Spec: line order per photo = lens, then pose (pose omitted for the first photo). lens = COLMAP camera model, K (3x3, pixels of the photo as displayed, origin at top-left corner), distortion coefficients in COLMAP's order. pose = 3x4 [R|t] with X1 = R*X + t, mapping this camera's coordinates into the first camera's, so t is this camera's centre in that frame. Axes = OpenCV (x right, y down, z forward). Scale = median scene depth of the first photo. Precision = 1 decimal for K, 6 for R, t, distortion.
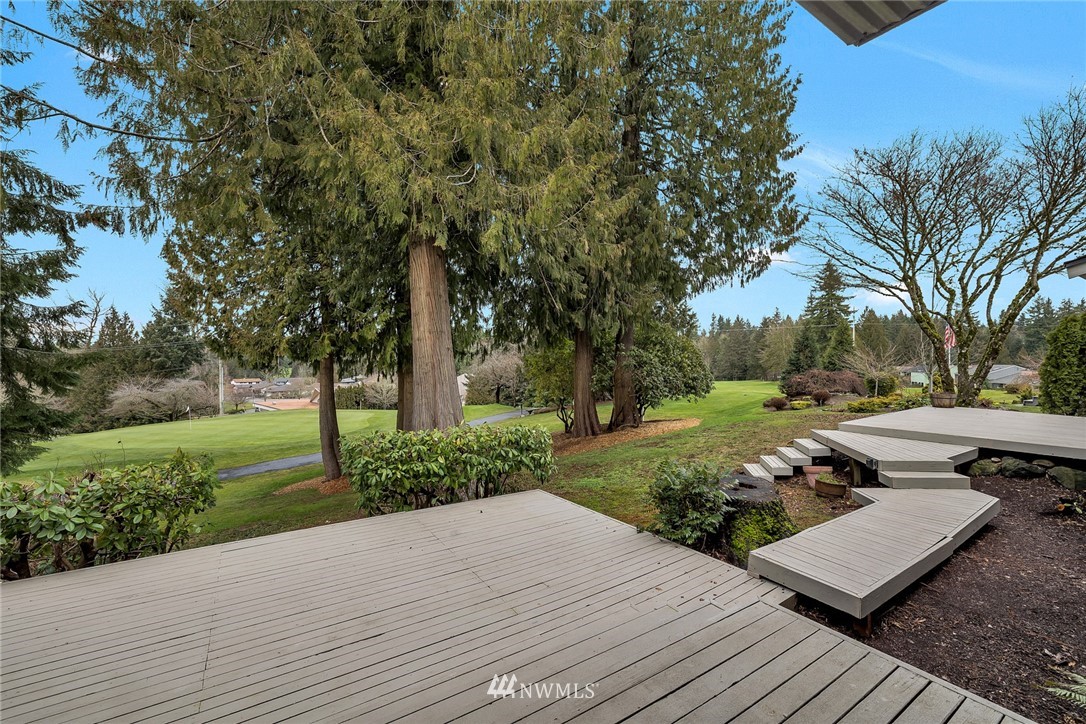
lens RADIAL K [[453.7, 0, 547.7], [0, 453.7, 359.1], [0, 0, 1]] dist [-0.003399, 0.000091]
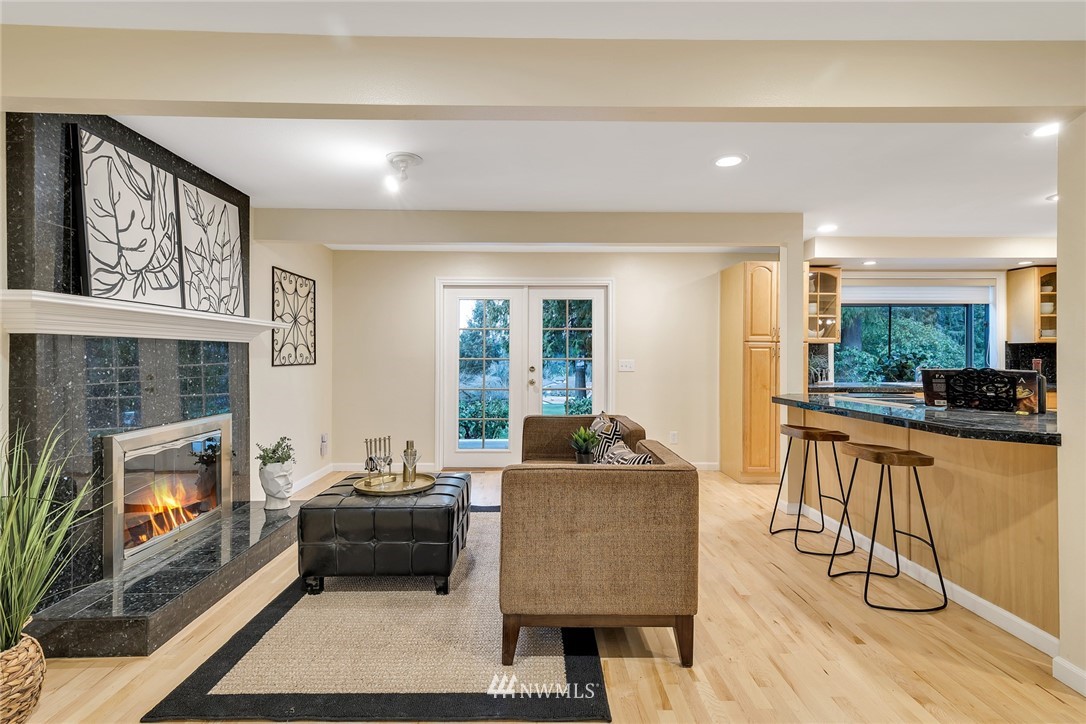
lens RADIAL K [[510.6, 0, 545.1], [0, 510.6, 356.5], [0, 0, 1]] dist [0.007766, 0.000445]
pose [[0.847066, -0.001857, -0.531485, 0.115297], [-0.000083, 0.999993, -0.003627, -0.000733], [0.531488, 0.003117, 0.847060, -0.160169]]
